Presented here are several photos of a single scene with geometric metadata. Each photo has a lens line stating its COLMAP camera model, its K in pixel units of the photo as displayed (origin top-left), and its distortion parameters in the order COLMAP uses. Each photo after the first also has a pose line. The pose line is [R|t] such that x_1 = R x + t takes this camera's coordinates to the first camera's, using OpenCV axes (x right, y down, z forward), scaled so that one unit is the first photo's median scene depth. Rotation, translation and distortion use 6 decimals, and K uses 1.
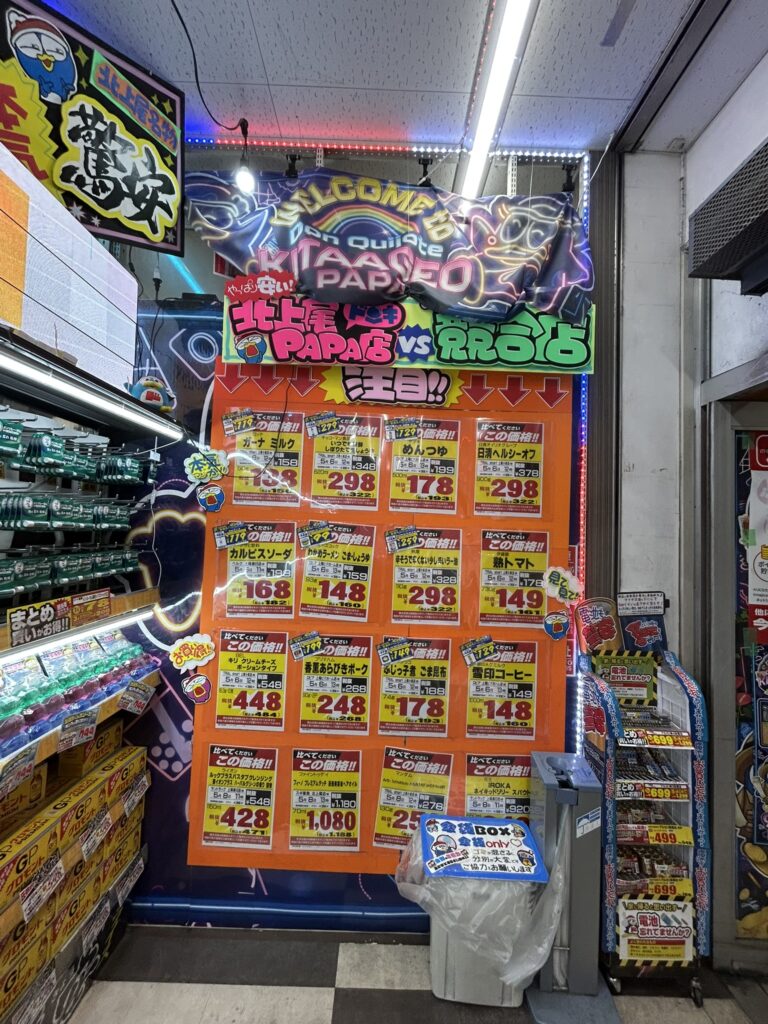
lens RADIAL K [[418.8, 0, 384.0], [0, 418.8, 512.0], [0, 0, 1]] dist [0.002338, 0.000510]
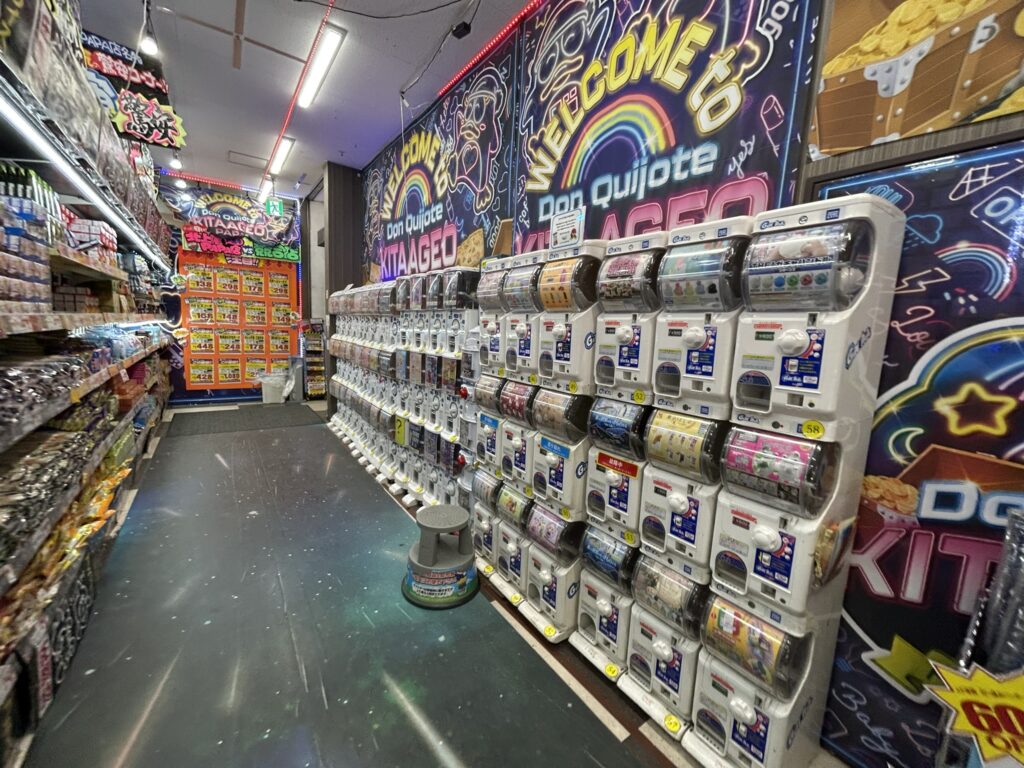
lens RADIAL K [[418.8, 0, 512.0], [0, 418.8, 384.0], [0, 0, 1]] dist [0.002338, 0.000510]
pose [[0.813471, -0.074886, 0.576765, -0.255309], [-0.045623, 0.980404, 0.191642, -0.053500], [-0.579814, -0.182209, 0.794113, -3.545473]]
